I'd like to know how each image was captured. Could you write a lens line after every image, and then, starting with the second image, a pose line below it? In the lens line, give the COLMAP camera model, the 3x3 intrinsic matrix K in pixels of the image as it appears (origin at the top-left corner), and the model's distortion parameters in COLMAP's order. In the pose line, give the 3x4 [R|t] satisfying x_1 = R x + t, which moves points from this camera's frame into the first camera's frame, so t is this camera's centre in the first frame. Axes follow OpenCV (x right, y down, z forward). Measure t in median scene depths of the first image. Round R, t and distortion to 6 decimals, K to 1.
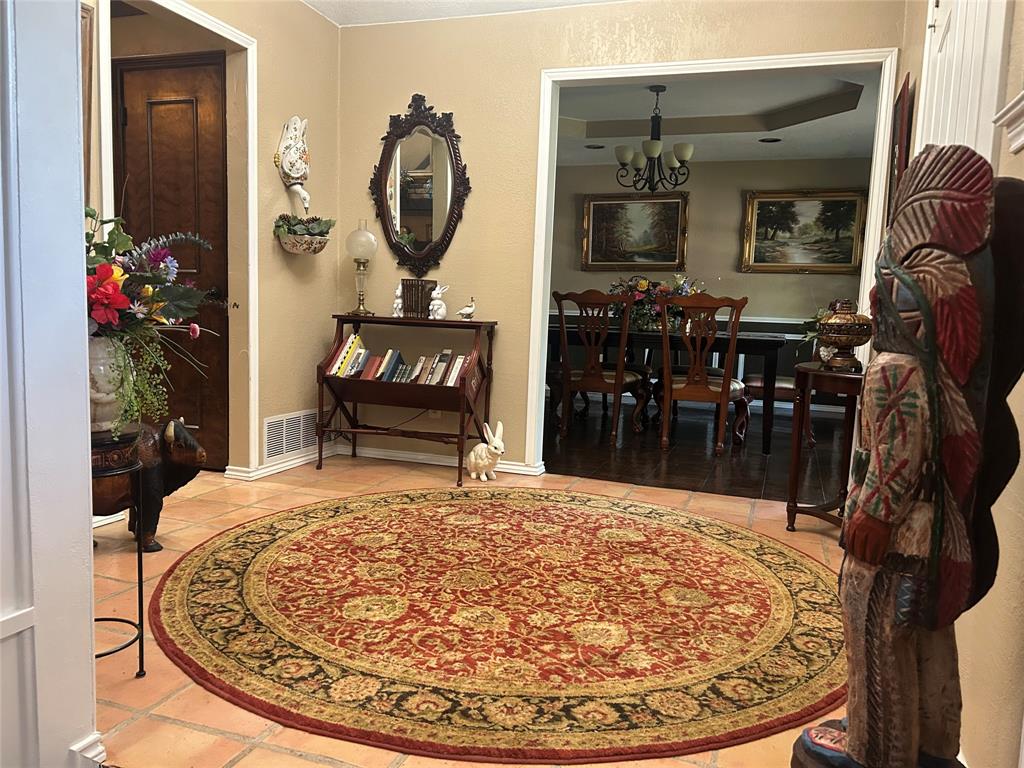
lens RADIAL K [[768.6, 0, 515.3], [0, 768.6, 388.1], [0, 0, 1]] dist [0.063232, -0.070717]
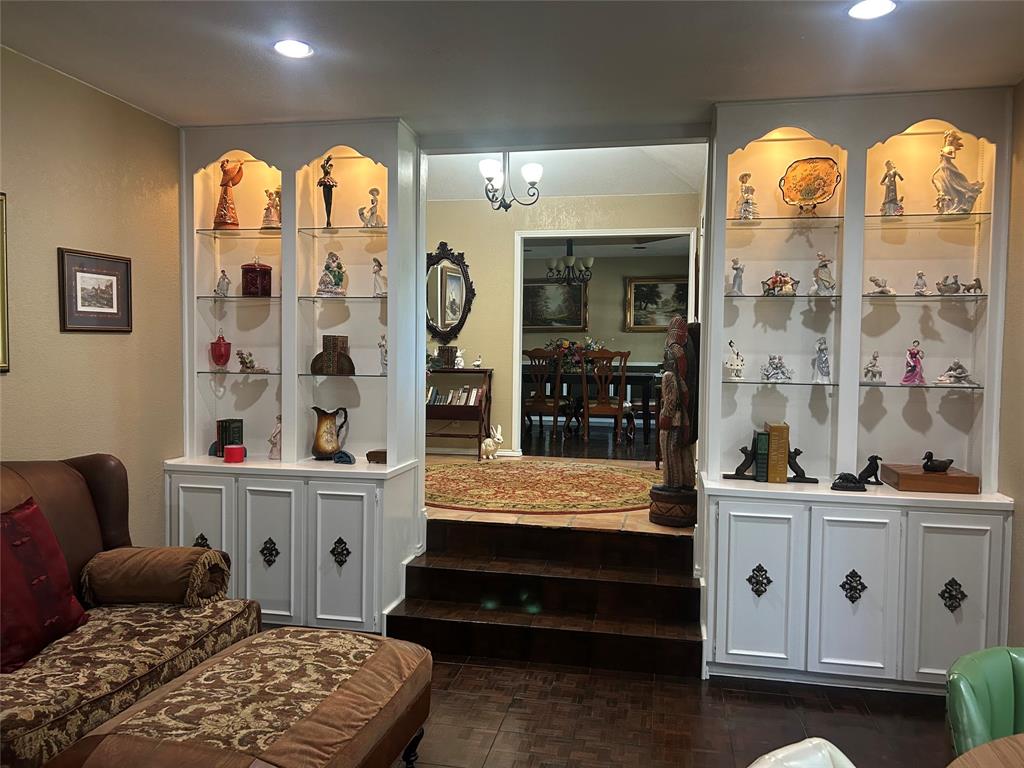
lens RADIAL K [[768.6, 0, 515.3], [0, 768.6, 388.1], [0, 0, 1]] dist [0.063232, -0.070717]
pose [[0.989783, -0.030941, 0.139187, -0.213250], [0.039872, 0.997289, -0.061842, 0.065673], [-0.136897, 0.066759, 0.988333, -0.715918]]
